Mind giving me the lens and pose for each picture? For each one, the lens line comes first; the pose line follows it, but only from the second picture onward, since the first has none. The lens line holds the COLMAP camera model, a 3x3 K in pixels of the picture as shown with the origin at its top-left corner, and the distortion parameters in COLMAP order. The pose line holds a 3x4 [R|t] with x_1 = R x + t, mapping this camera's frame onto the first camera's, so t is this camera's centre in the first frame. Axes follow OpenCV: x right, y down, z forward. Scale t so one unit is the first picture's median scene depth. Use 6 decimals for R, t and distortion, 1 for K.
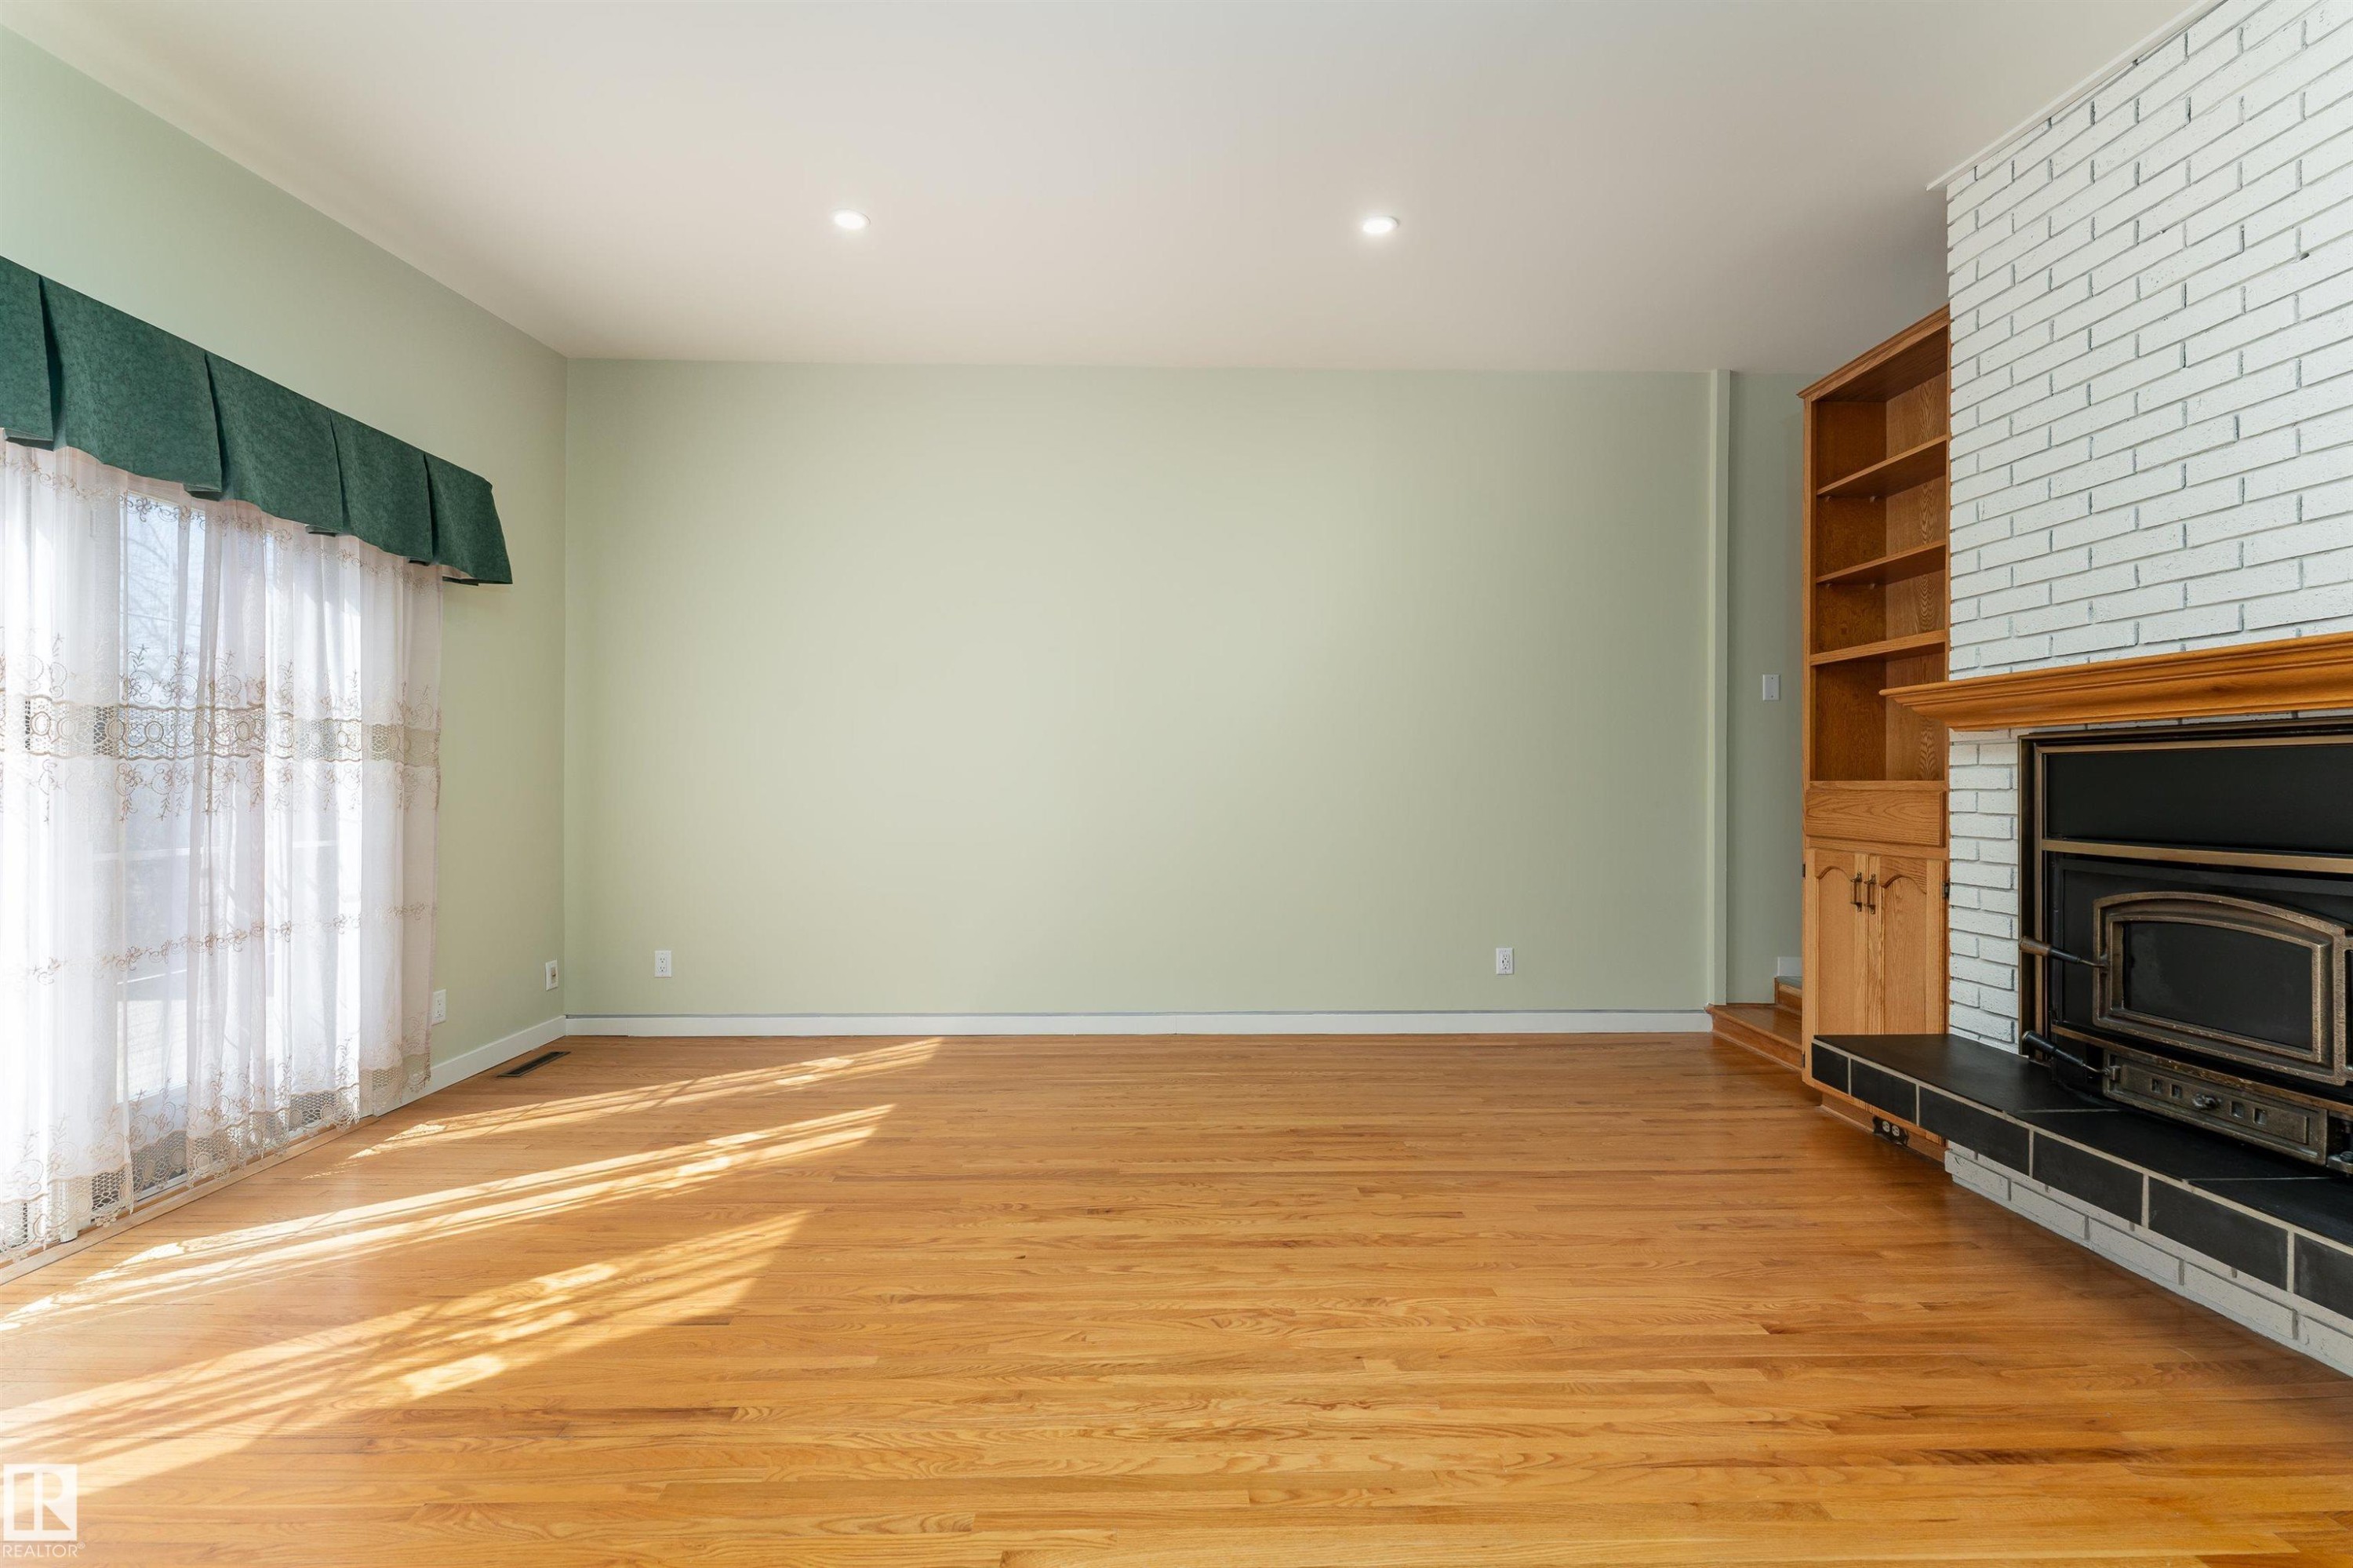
lens RADIAL K [[948.4, 0, 1169.5], [0, 948.4, 780.0], [0, 0, 1]] dist [-0.002228, 0.000079]
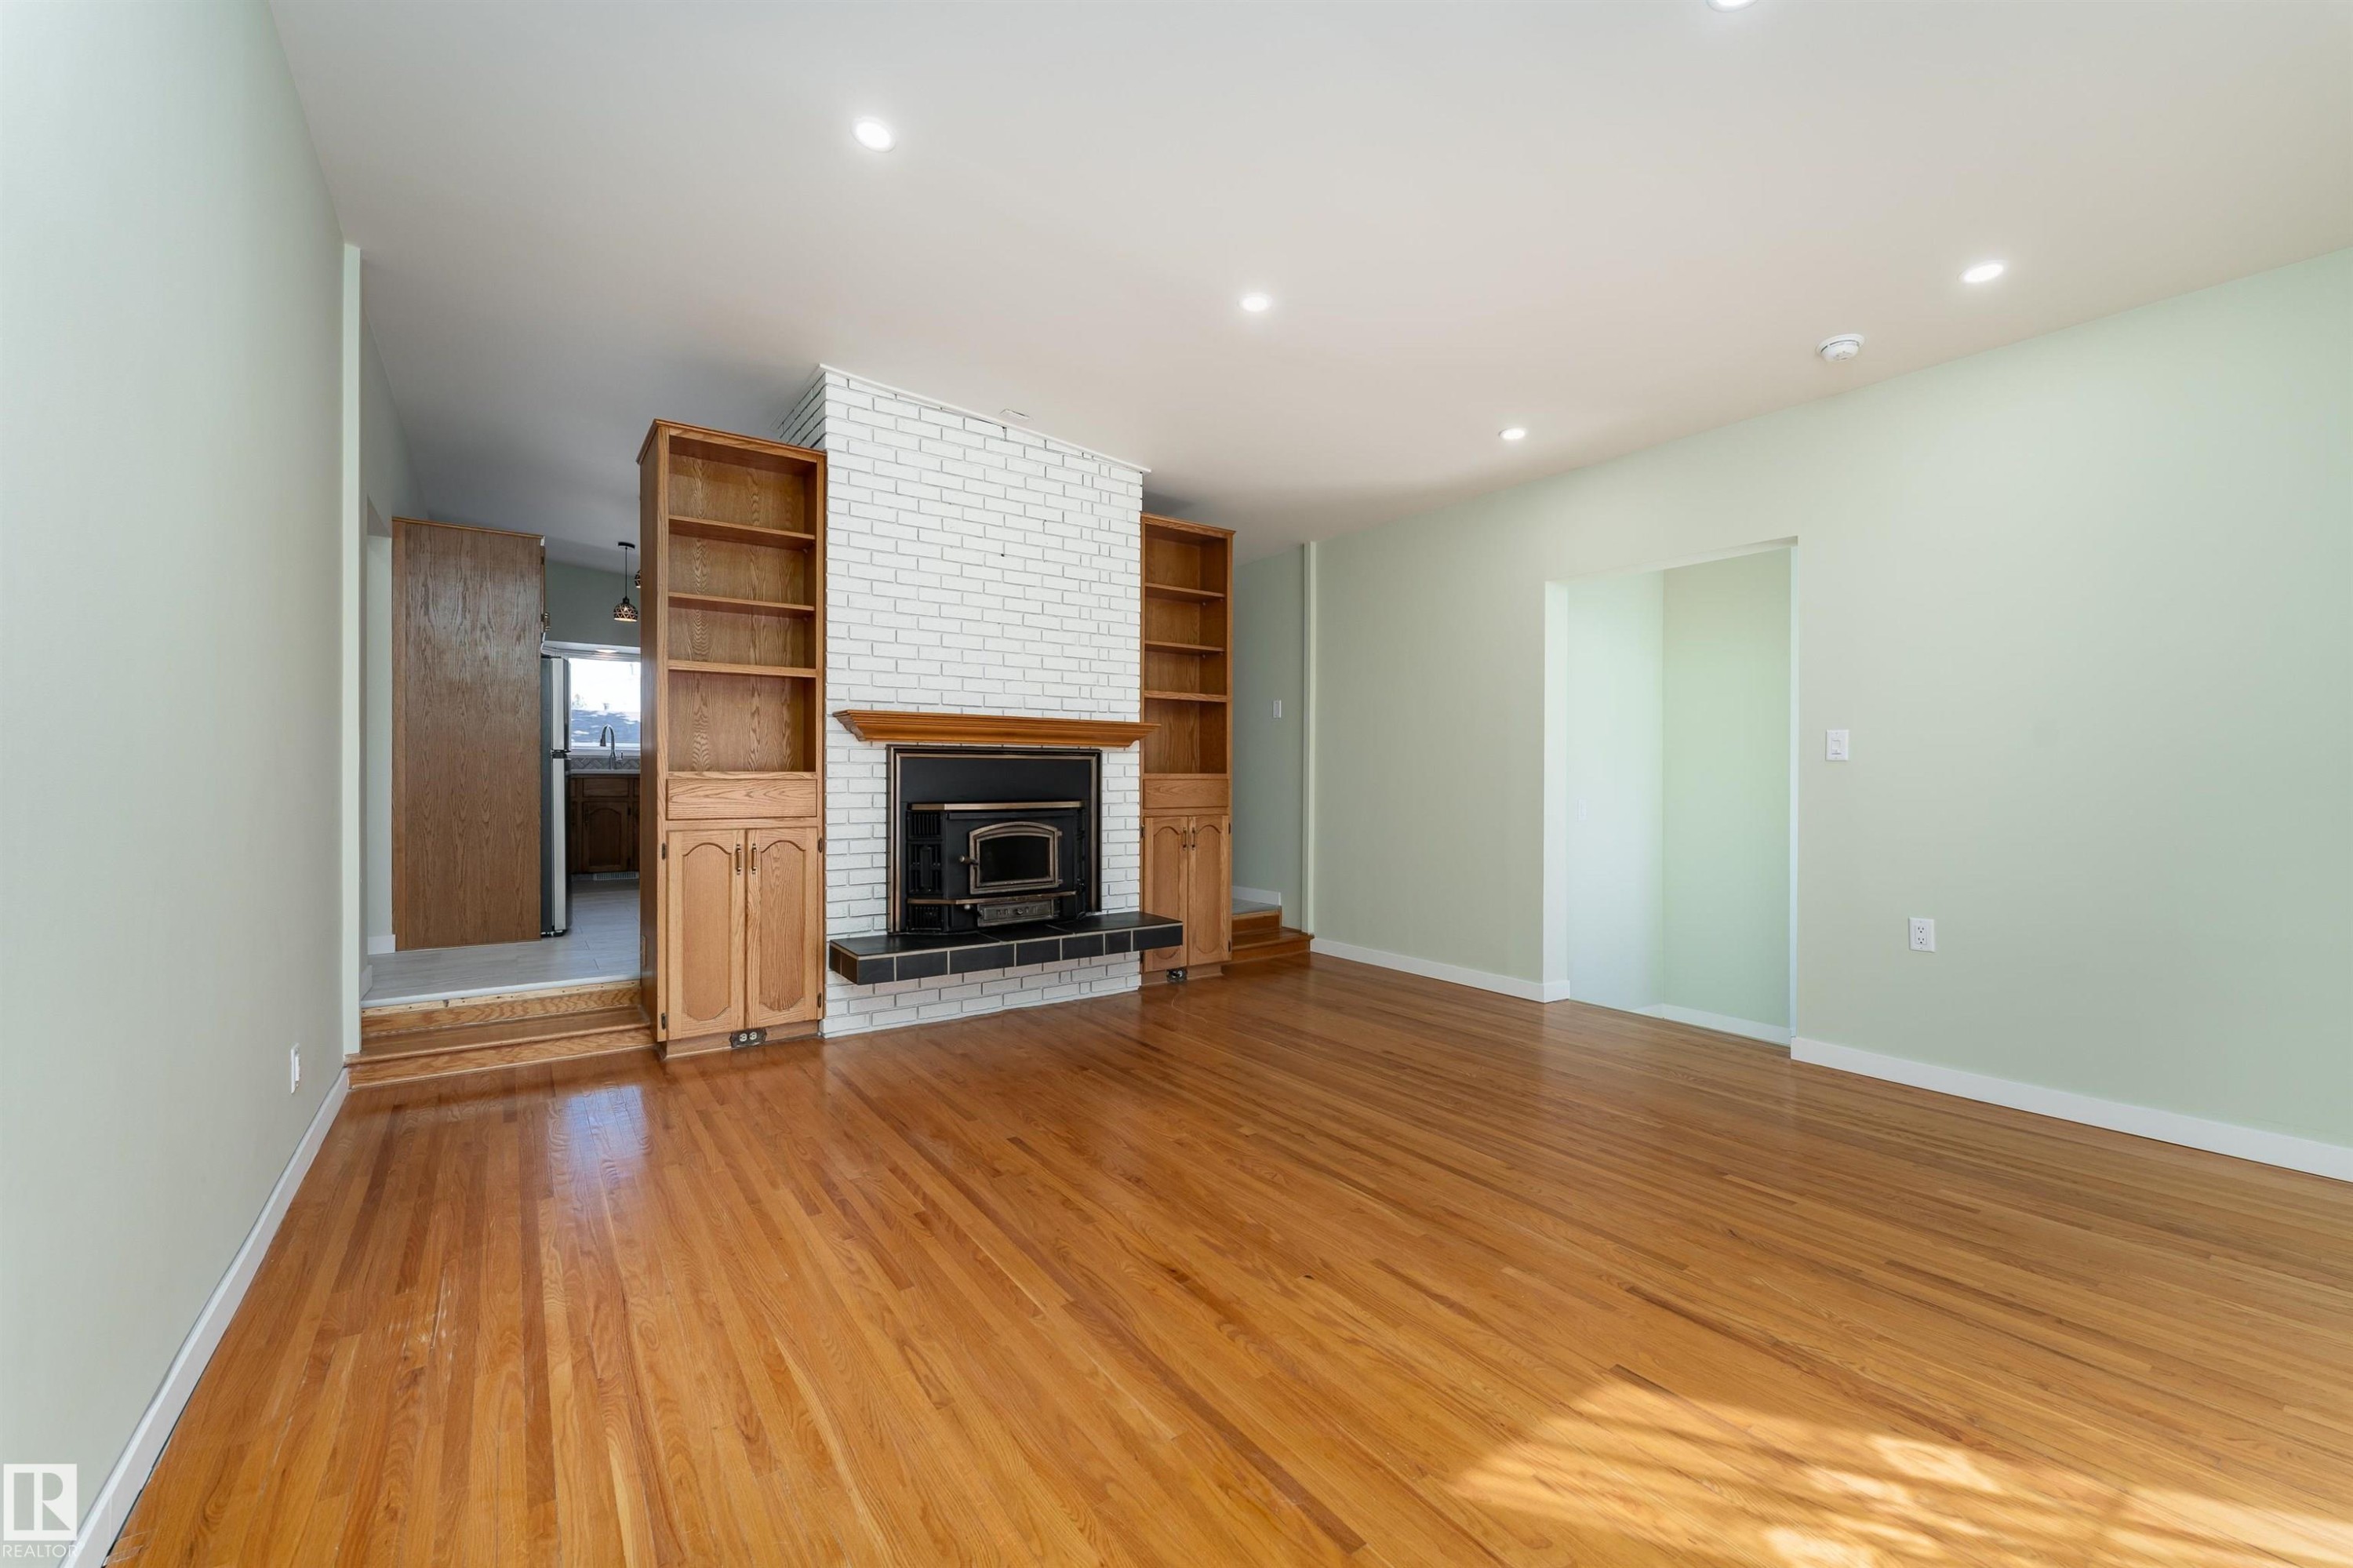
lens RADIAL K [[948.4, 0, 1169.5], [0, 948.4, 780.0], [0, 0, 1]] dist [-0.002228, 0.000079]
pose [[-0.557822, -0.008797, 0.829914, -0.876803], [-0.006702, 0.999959, 0.006095, 0.000721], [-0.829934, -0.002163, -0.557858, 1.674255]]
